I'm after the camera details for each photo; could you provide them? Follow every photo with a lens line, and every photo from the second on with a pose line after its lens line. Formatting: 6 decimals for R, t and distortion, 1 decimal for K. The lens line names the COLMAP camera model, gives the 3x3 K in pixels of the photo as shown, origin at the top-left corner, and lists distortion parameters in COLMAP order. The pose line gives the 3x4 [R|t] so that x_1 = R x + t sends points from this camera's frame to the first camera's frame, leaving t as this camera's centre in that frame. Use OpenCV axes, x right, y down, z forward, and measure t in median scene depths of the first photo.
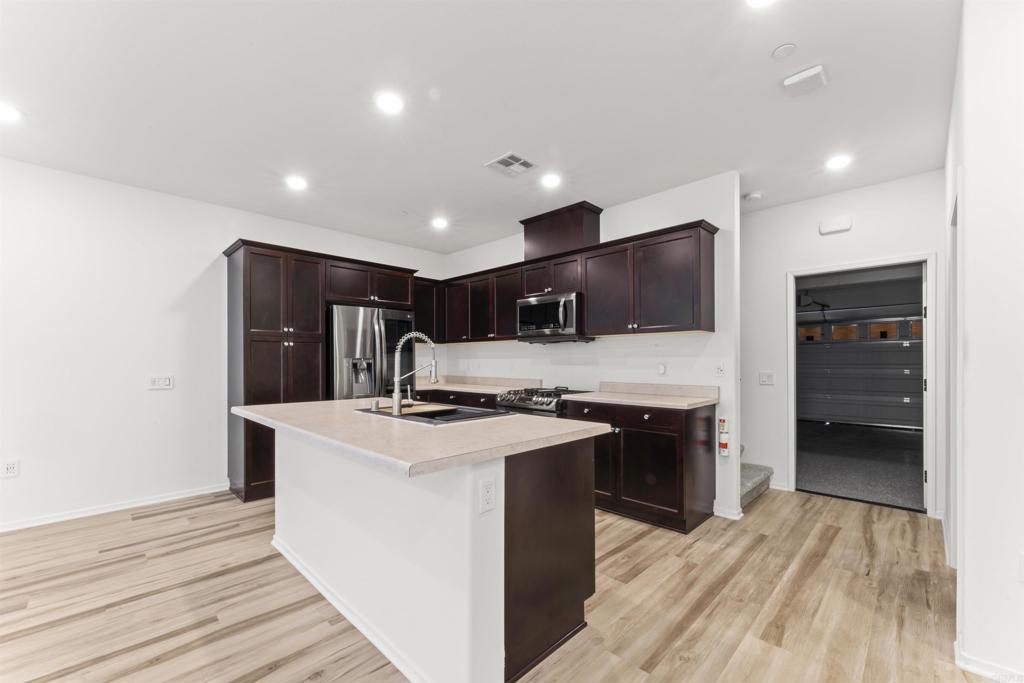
lens RADIAL K [[412.9, 0, 502.2], [0, 412.9, 364.6], [0, 0, 1]] dist [0.004538, -0.000002]
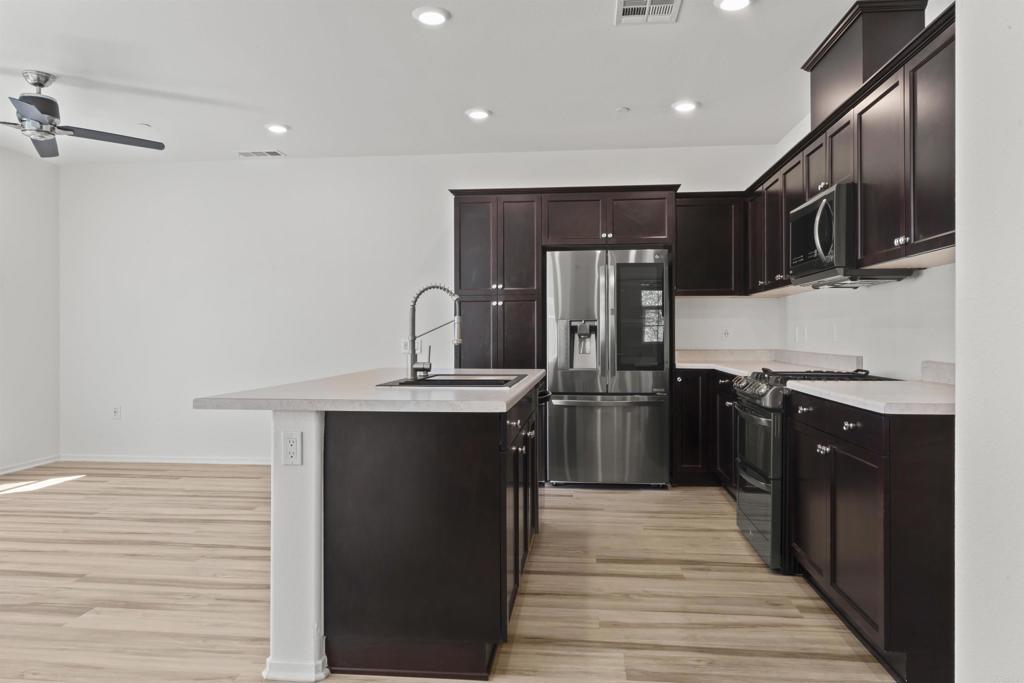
lens RADIAL K [[684.9, 0, 518.8], [0, 684.9, 338.1], [0, 0, 1]] dist [0.005939, 0.004671]
pose [[0.639259, 0.005365, -0.768973, 0.604799], [-0.006385, 0.999978, 0.001668, 0.018543], [0.768965, 0.003844, 0.639279, 0.146083]]
